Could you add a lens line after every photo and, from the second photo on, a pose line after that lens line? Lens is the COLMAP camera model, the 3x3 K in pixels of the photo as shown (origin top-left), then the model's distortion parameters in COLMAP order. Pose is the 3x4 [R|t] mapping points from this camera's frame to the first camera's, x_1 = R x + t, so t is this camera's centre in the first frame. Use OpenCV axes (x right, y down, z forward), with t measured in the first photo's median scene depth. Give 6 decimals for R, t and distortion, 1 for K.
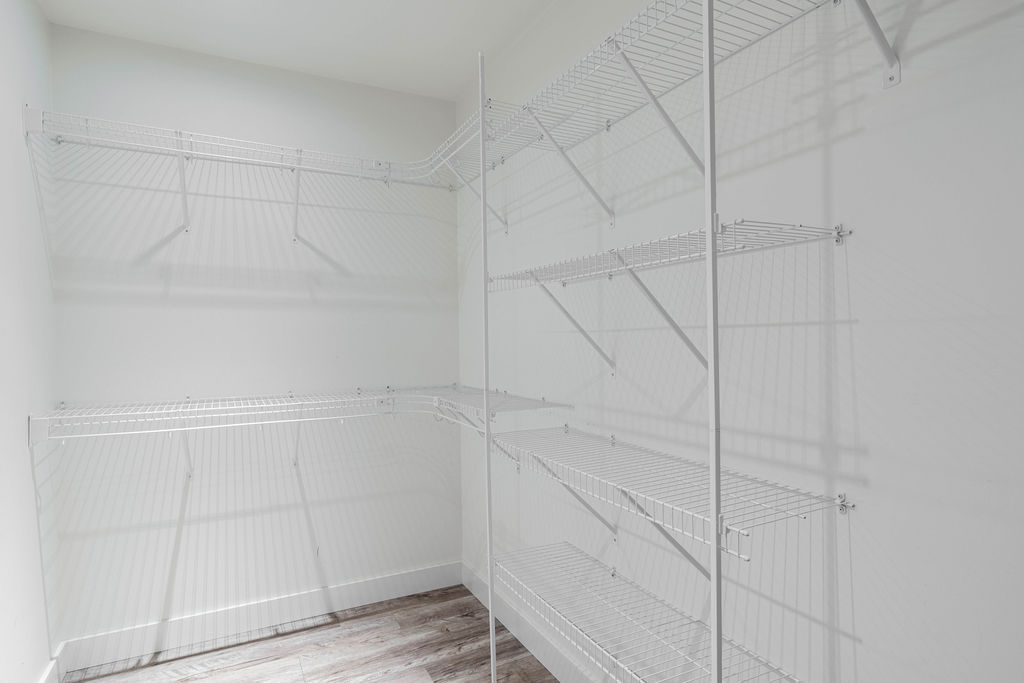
lens RADIAL K [[565.0, 0, 512.8], [0, 565.0, 339.4], [0, 0, 1]] dist [0.003597, 0.000580]
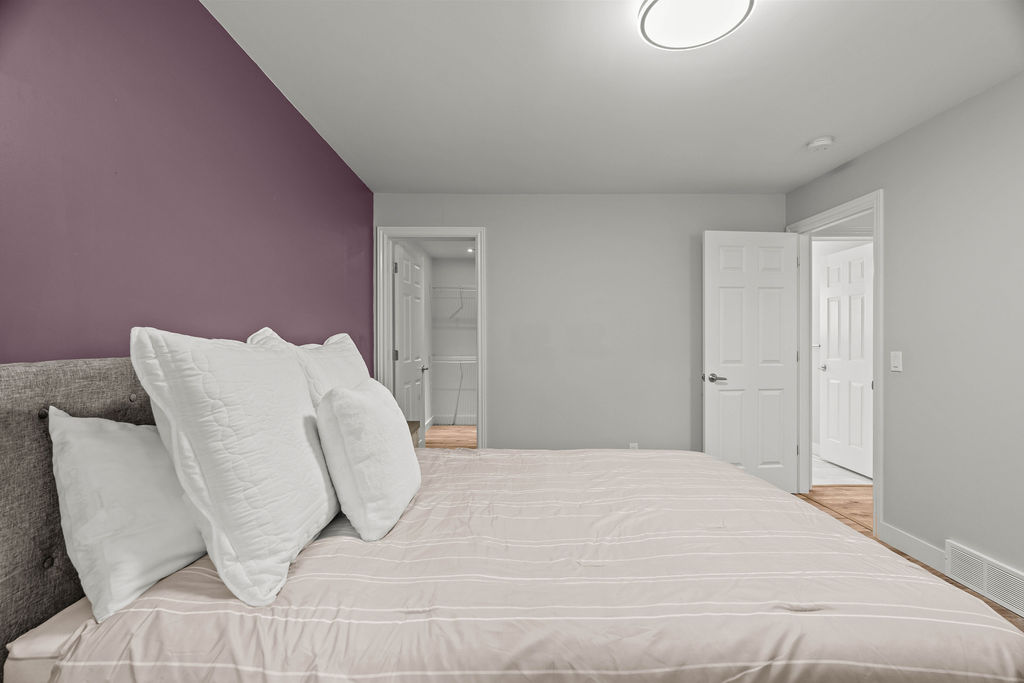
lens RADIAL K [[461.5, 0, 512.7], [0, 461.5, 341.3], [0, 0, 1]] dist [-0.001346, 0.001140]
pose [[0.886291, 0.011337, -0.462991, 1.084721], [-0.010852, 0.999934, 0.003712, -0.000915], [0.463002, 0.001735, 0.886355, -1.470110]]
